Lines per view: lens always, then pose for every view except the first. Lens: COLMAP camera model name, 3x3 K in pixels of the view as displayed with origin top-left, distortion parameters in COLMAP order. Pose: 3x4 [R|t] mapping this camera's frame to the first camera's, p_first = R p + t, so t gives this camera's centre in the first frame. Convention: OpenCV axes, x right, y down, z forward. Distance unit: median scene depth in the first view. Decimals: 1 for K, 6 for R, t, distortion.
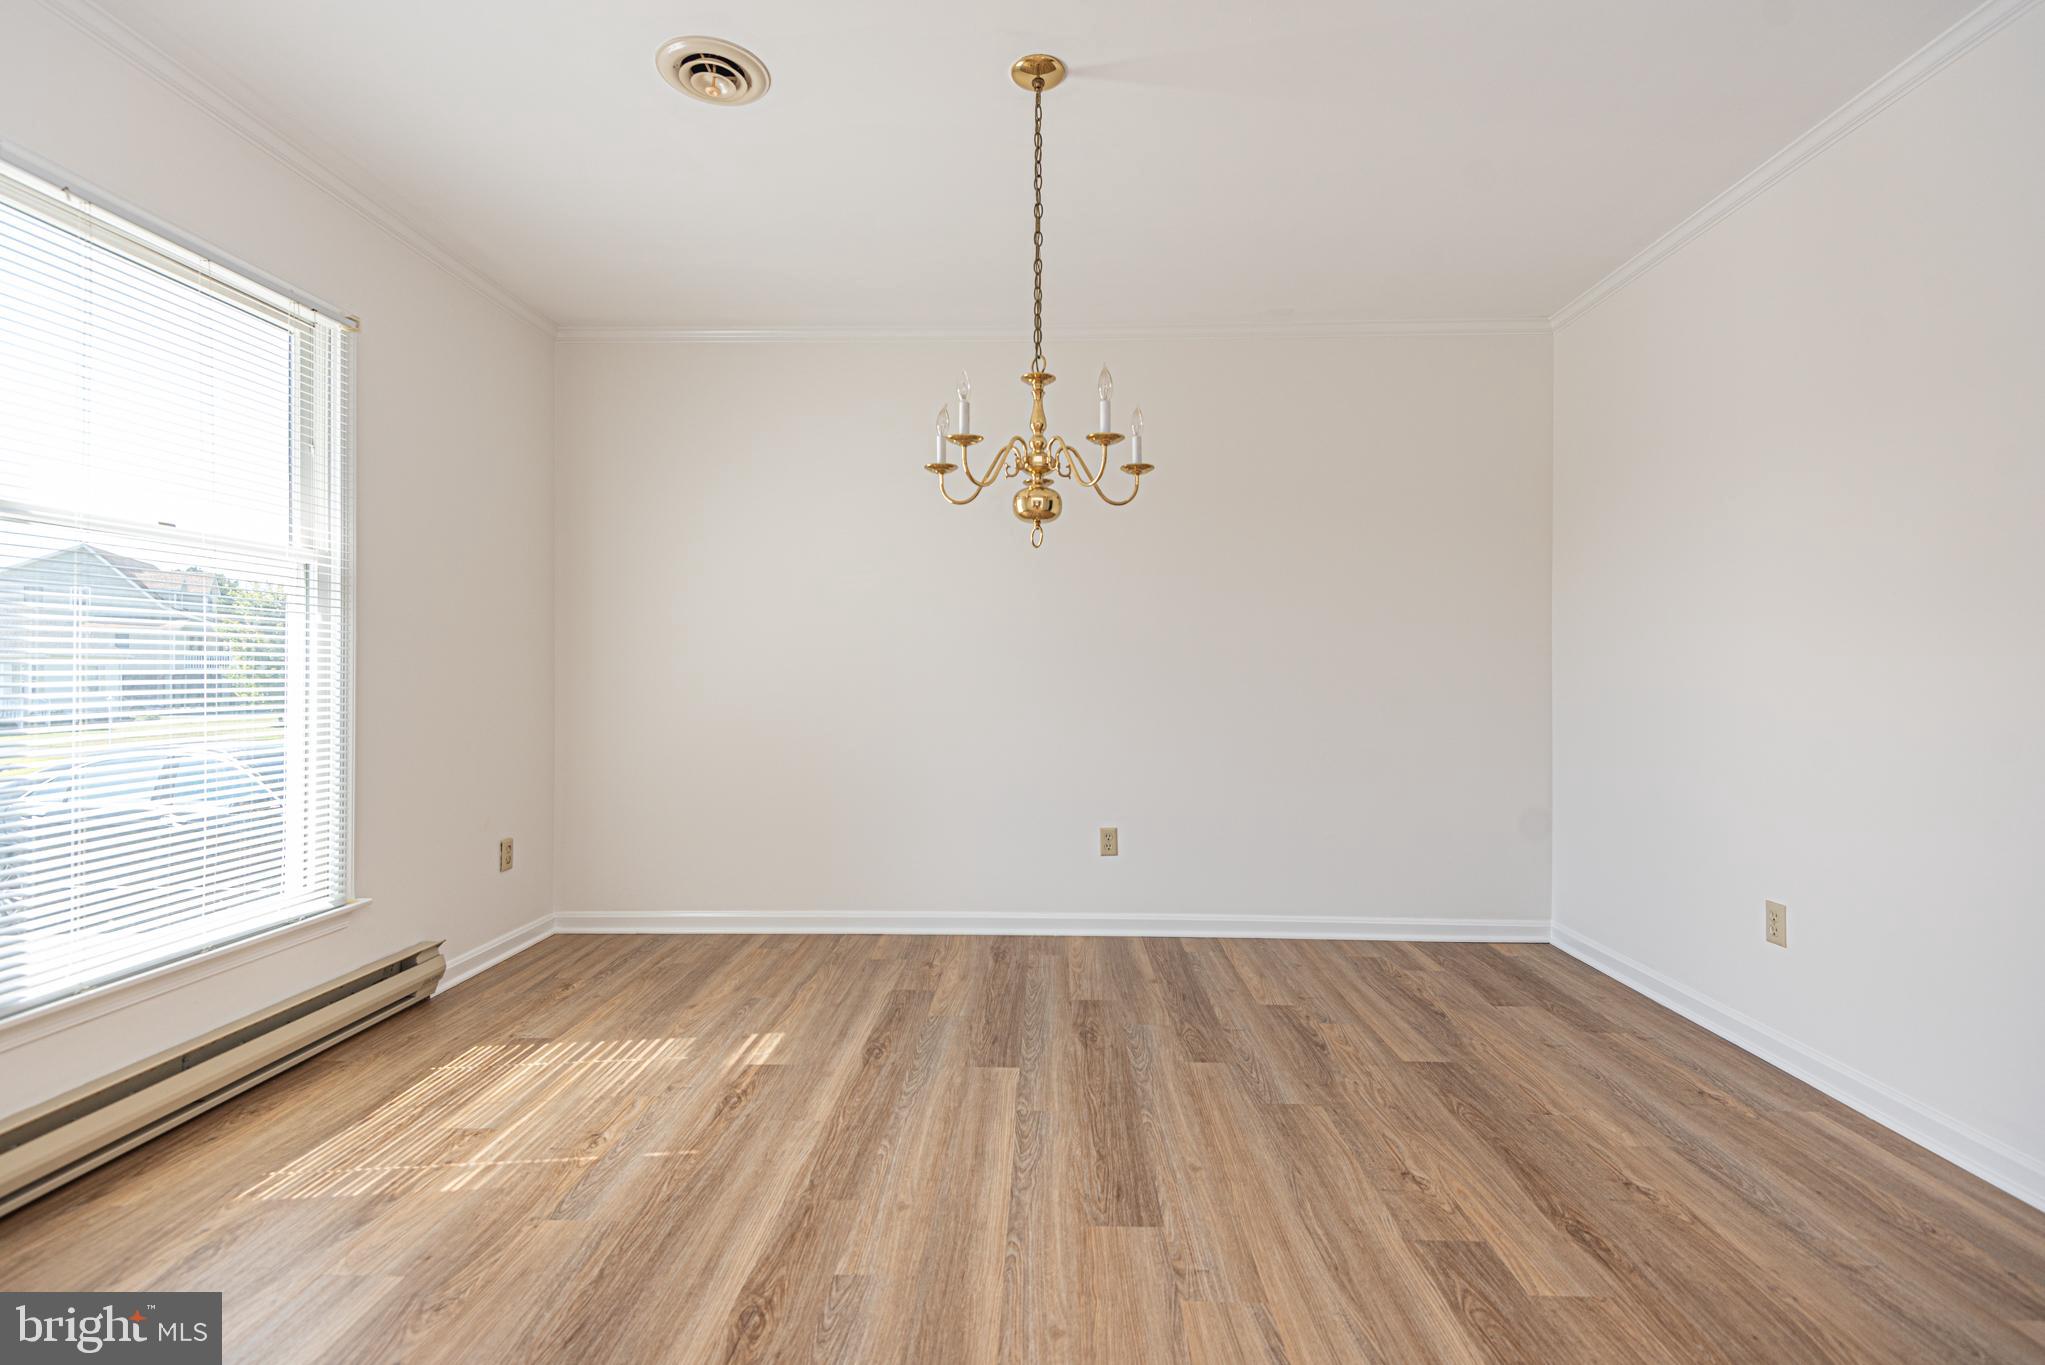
lens RADIAL K [[937.7, 0, 1022.5], [0, 937.7, 682.5], [0, 0, 1]] dist [0.026728, -0.021936]
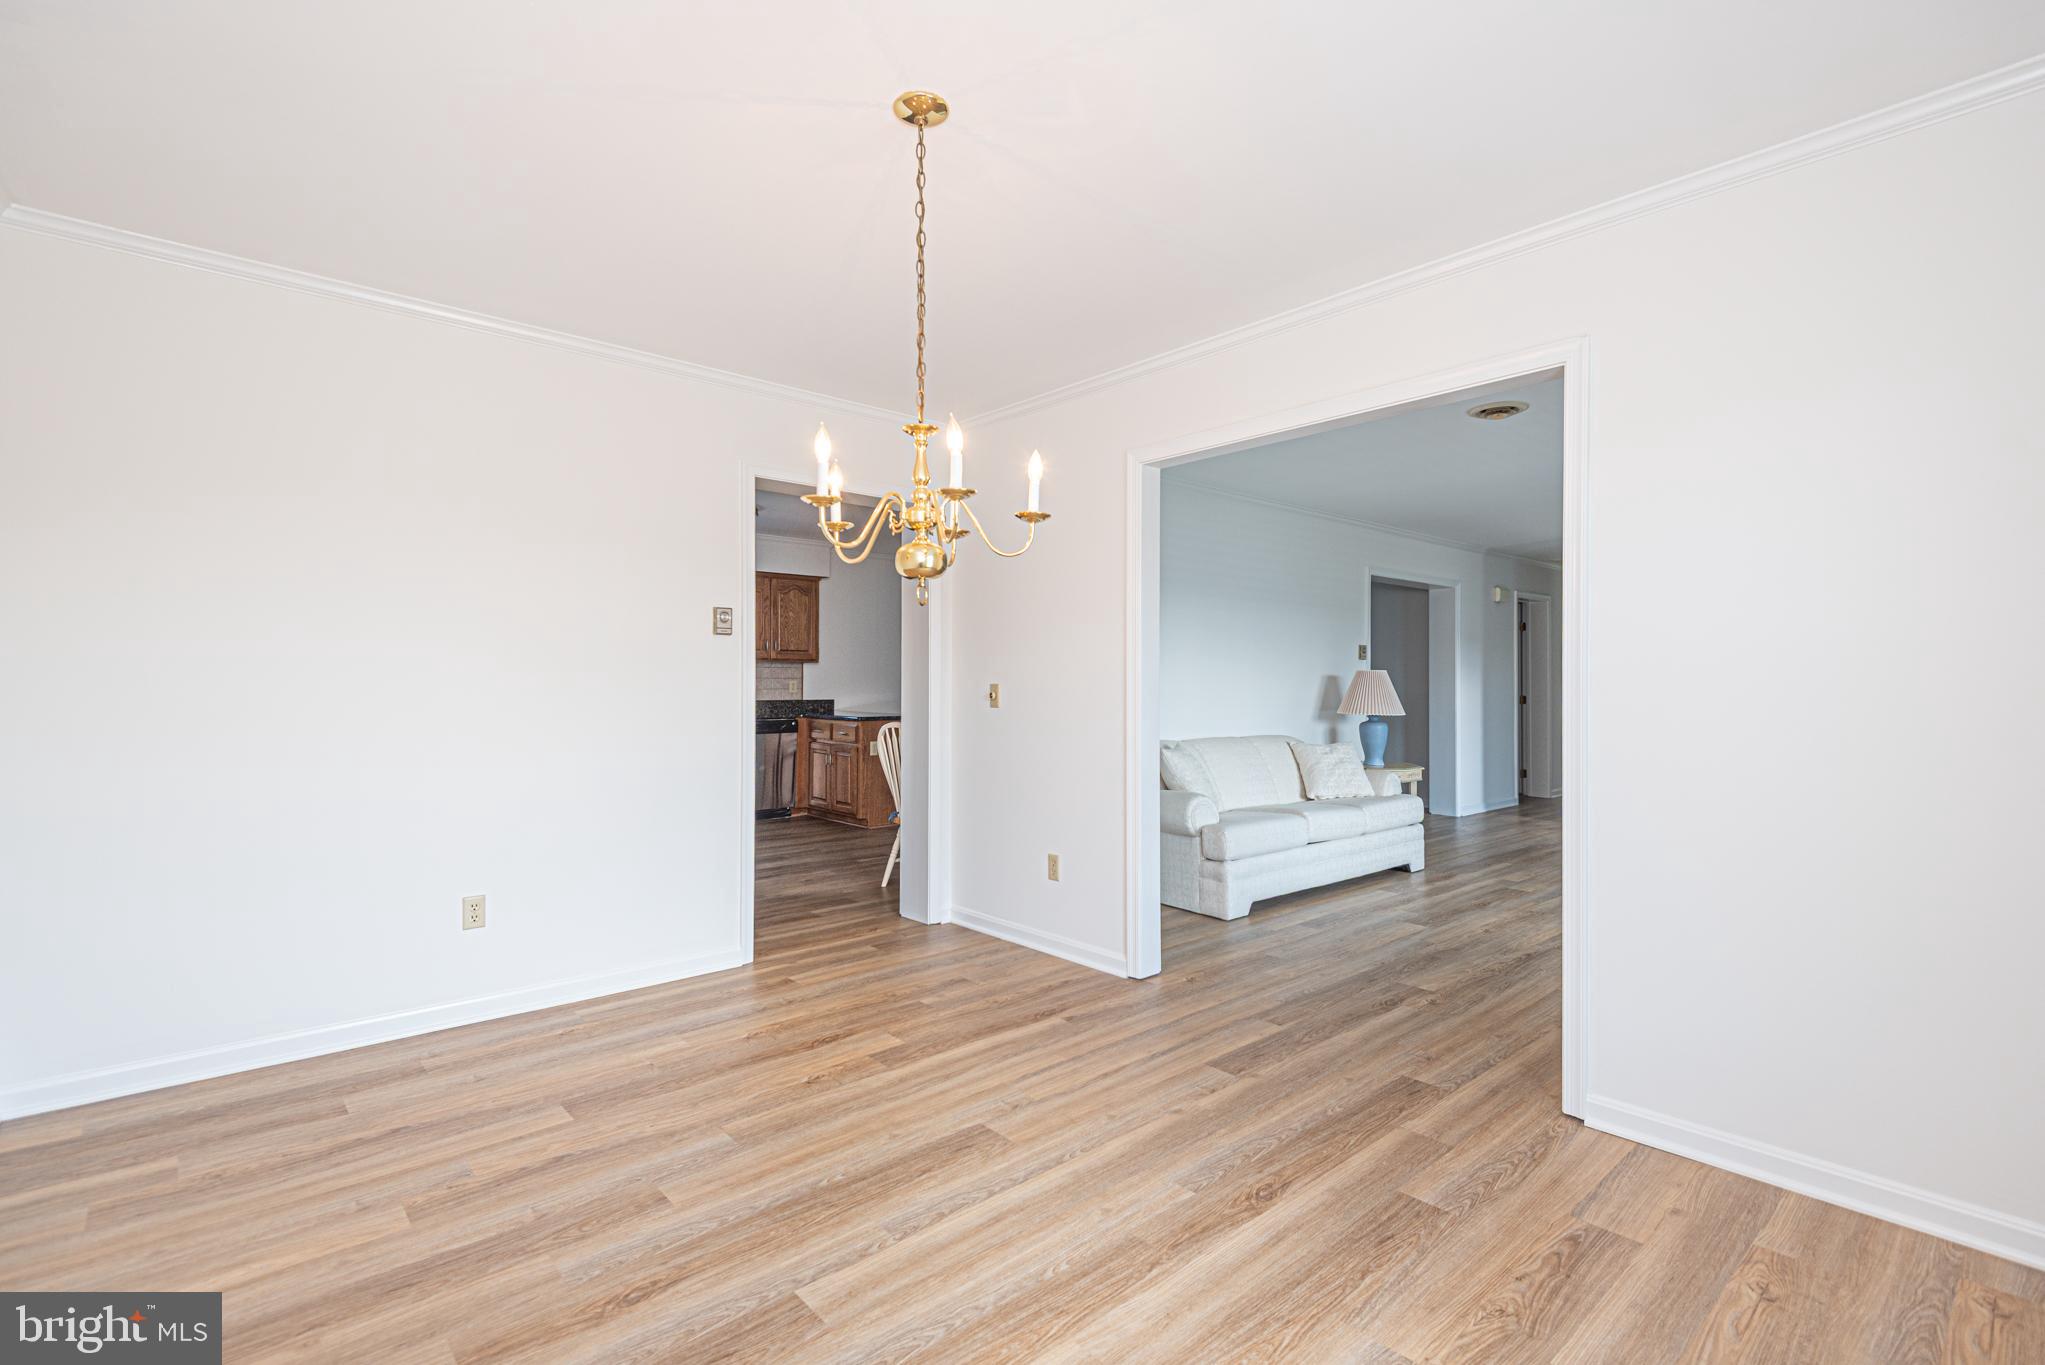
lens RADIAL K [[937.7, 0, 1022.5], [0, 937.7, 682.5], [0, 0, 1]] dist [0.026728, -0.021936]
pose [[-0.687703, -0.006249, 0.725966, -0.814677], [0.002914, 0.999931, 0.011367, -0.085615], [-0.725987, 0.009933, -0.687637, 1.714712]]
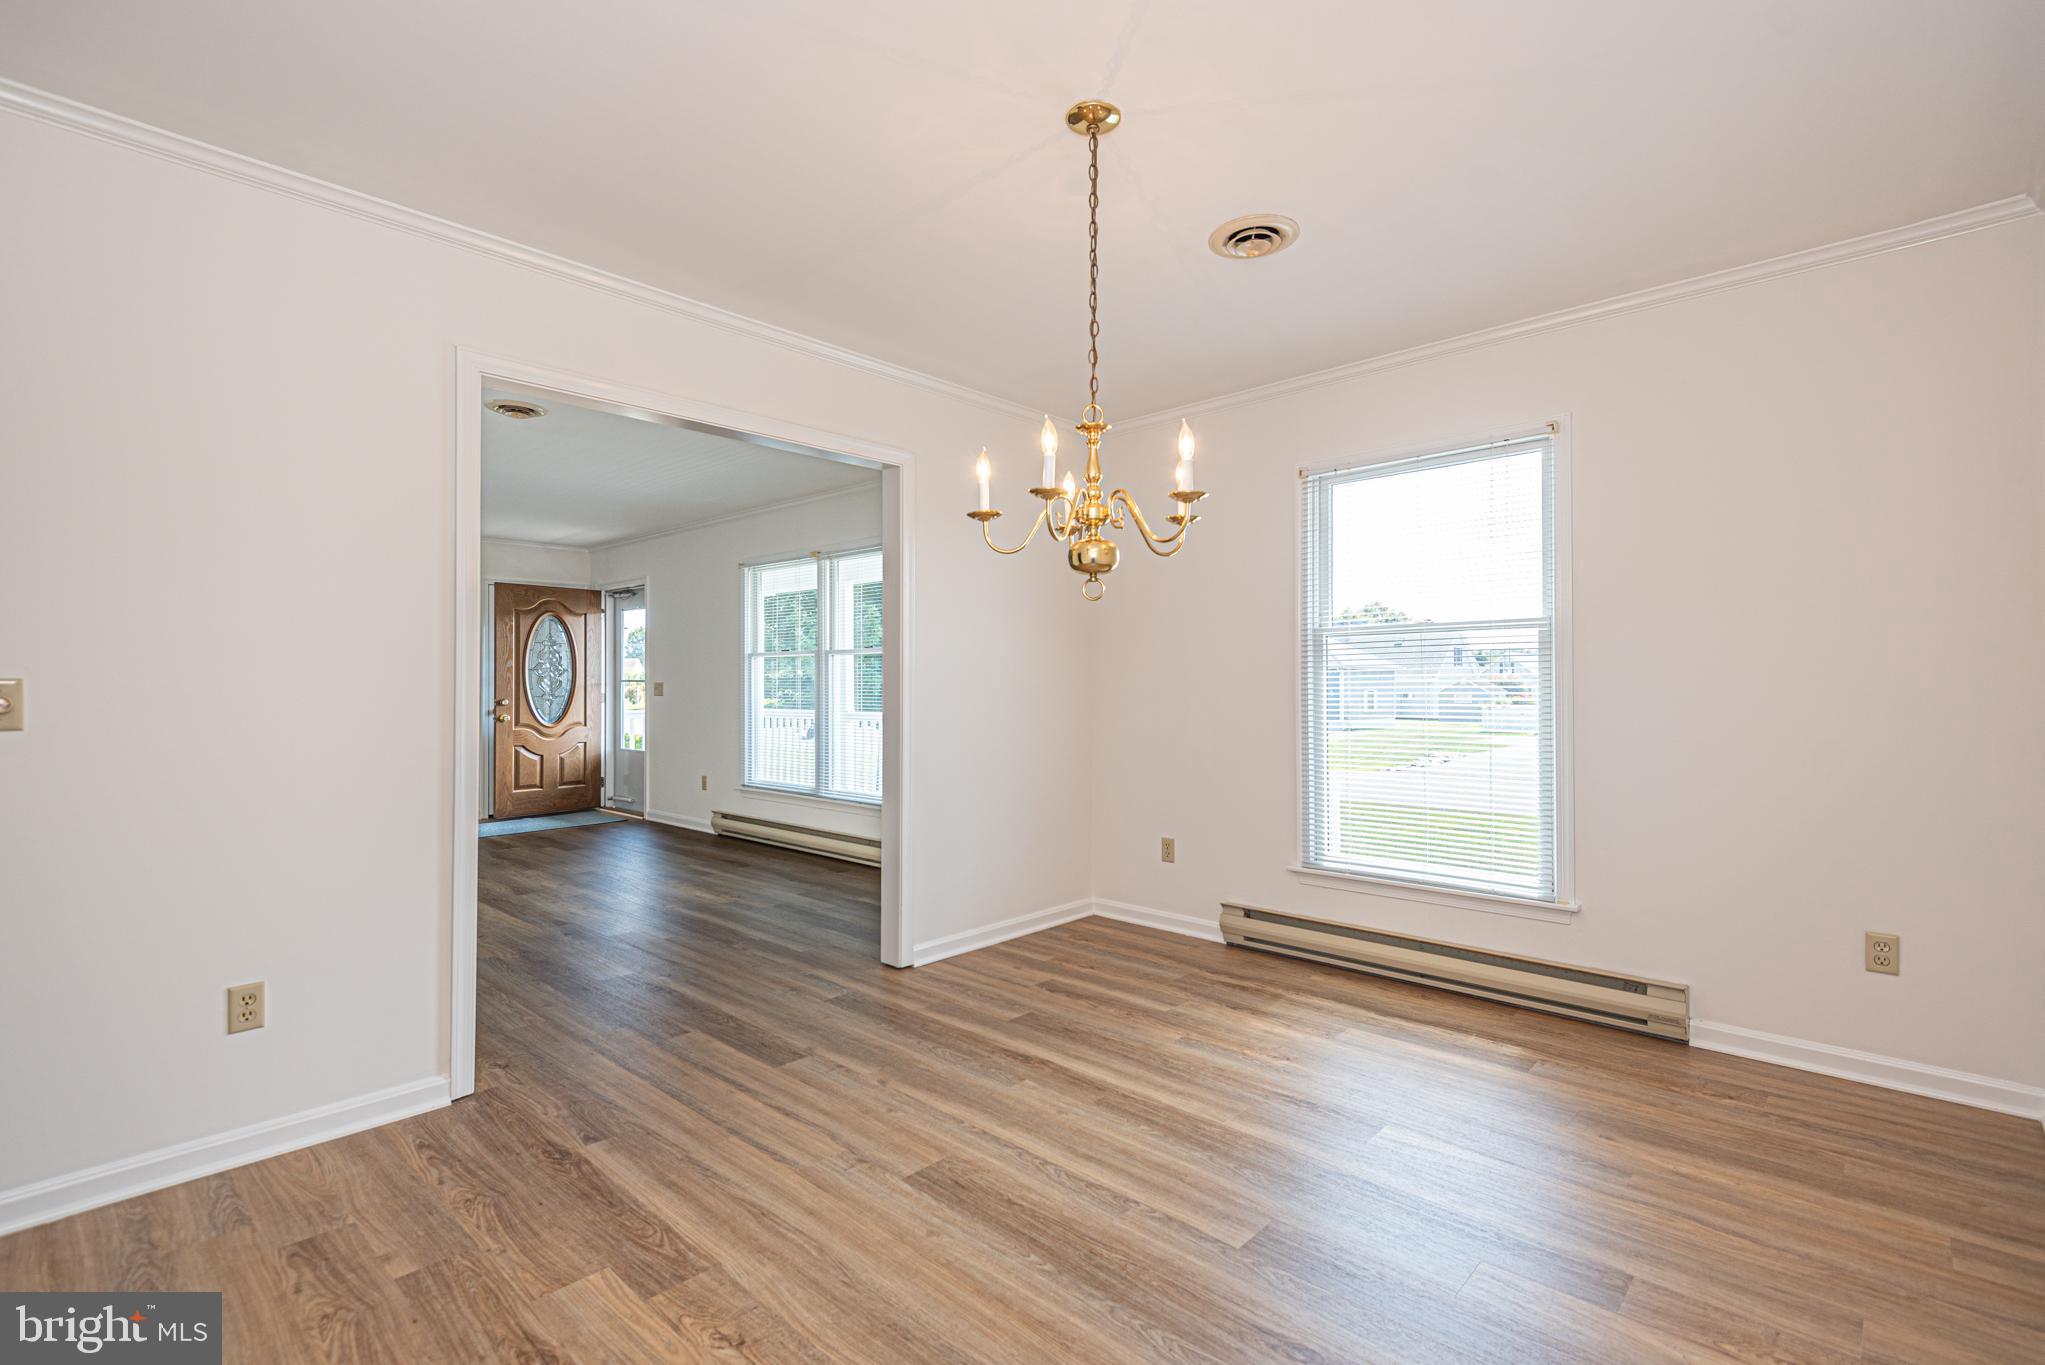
lens RADIAL K [[937.7, 0, 1022.5], [0, 937.7, 682.5], [0, 0, 1]] dist [0.026728, -0.021936]
pose [[-0.663793, 0.000237, -0.747917, 0.855183], [-0.006581, 0.999959, 0.006158, -0.064179], [0.747888, 0.009009, -0.663764, 1.718987]]
